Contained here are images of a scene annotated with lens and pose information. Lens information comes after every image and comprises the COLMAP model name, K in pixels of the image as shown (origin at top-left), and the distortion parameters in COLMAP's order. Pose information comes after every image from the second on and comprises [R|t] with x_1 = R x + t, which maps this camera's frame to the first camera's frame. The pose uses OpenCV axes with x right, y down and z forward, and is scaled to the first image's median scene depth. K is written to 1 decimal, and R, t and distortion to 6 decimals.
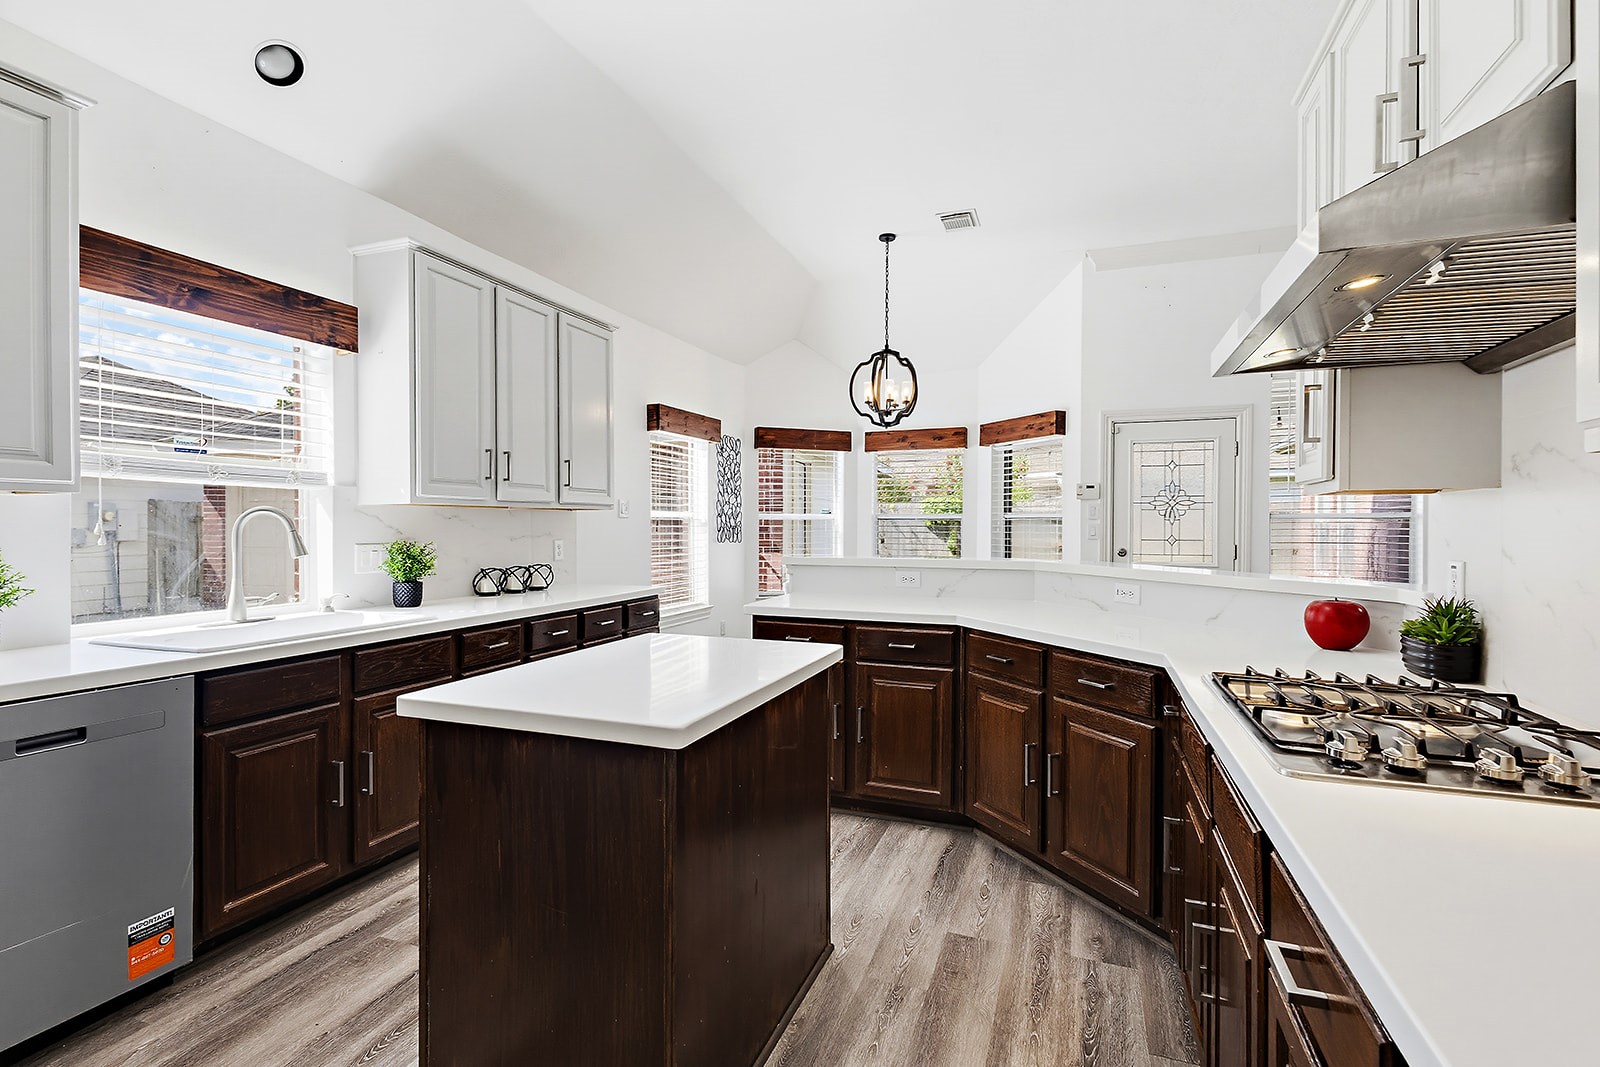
lens RADIAL K [[749.4, 0, 806.3], [0, 749.4, 528.5], [0, 0, 1]] dist [0.005217, -0.000016]
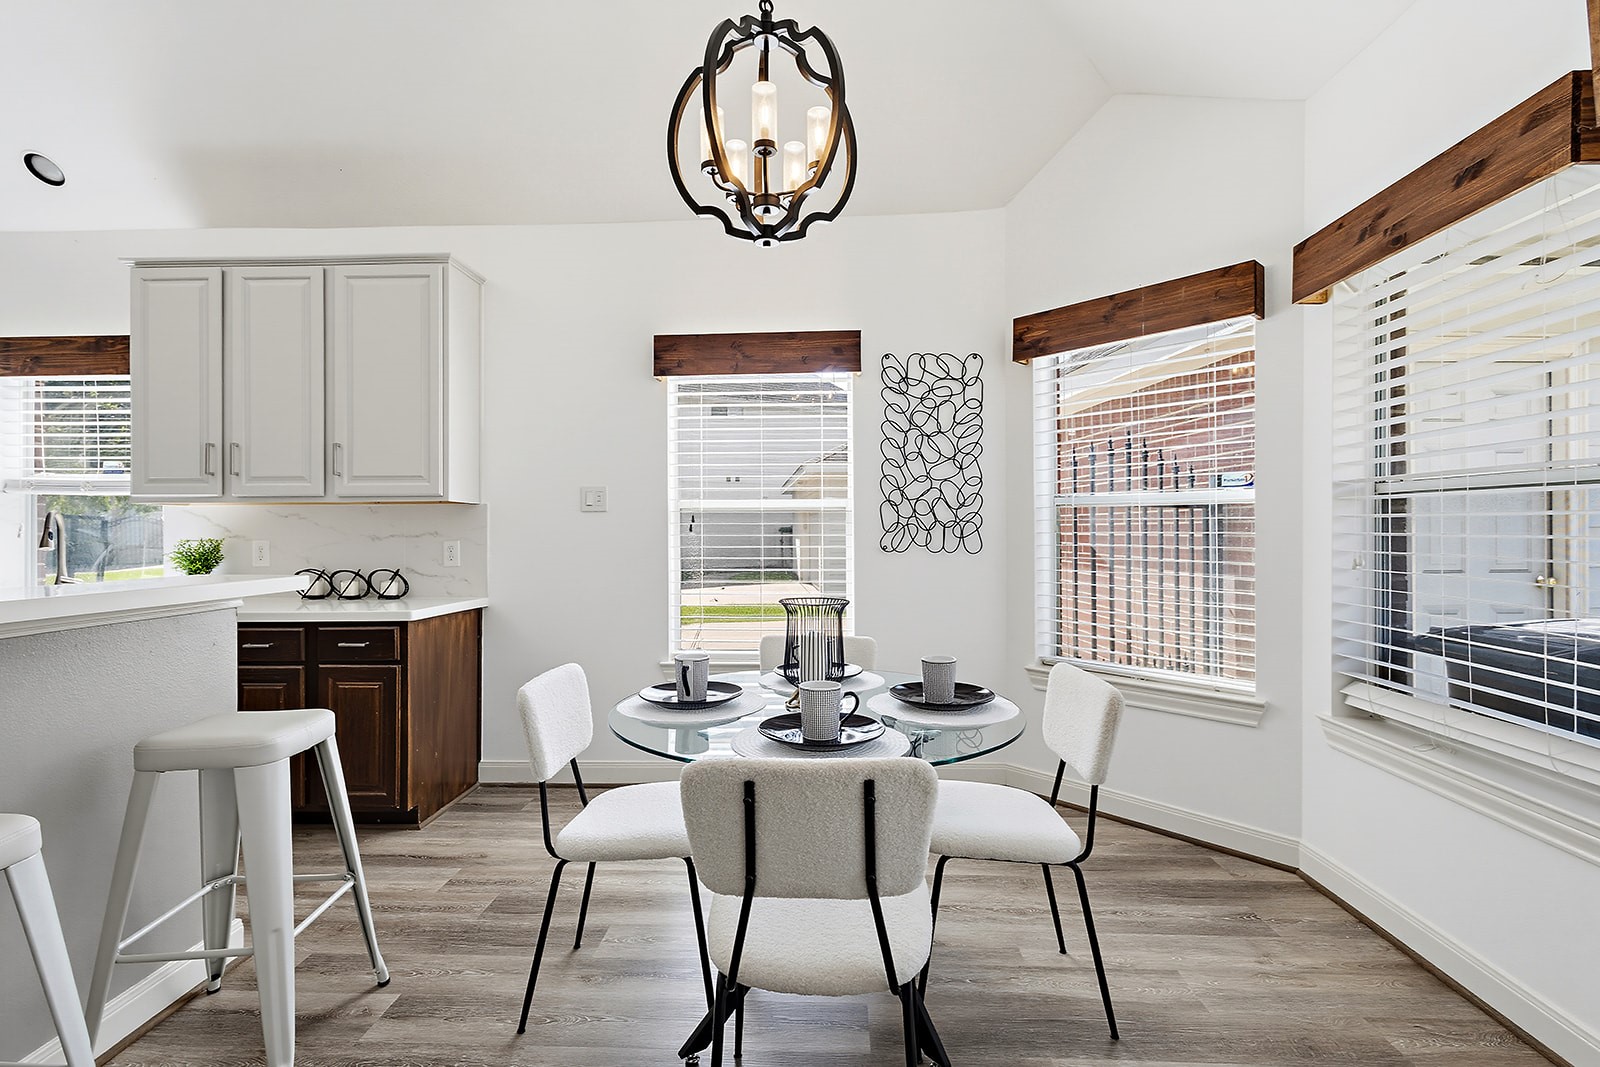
lens RADIAL K [[749.4, 0, 793.9], [0, 749.4, 531.6], [0, 0, 1]] dist [0.005217, -0.000016]
pose [[0.305287, 0.000982, -0.952260, 0.605588], [0.000788, 0.999999, 0.001284, 0.004879], [0.952260, -0.001143, 0.305286, 1.196997]]
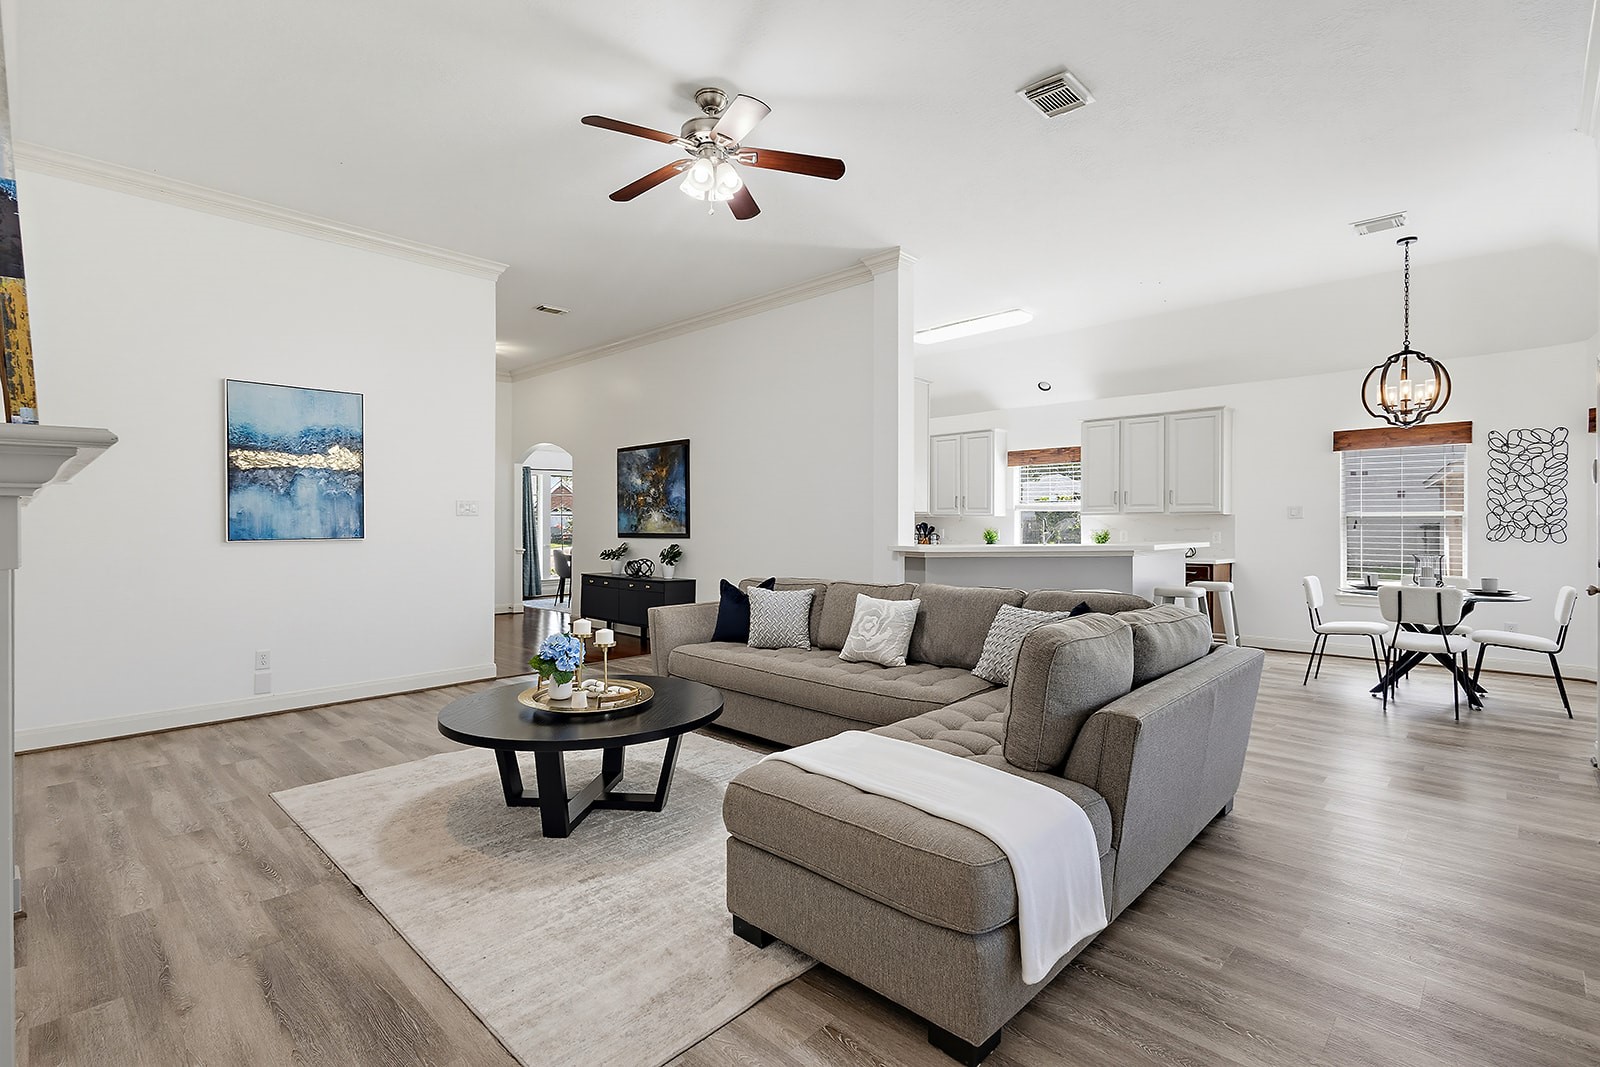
lens RADIAL K [[749.4, 0, 798.6], [0, 749.4, 520.1], [0, 0, 1]] dist [0.005217, -0.000016]
pose [[-0.392960, -0.004062, -0.919546, 1.814533], [-0.004908, 0.999985, -0.002320, -0.003255], [0.919542, 0.003601, -0.392974, 0.854597]]
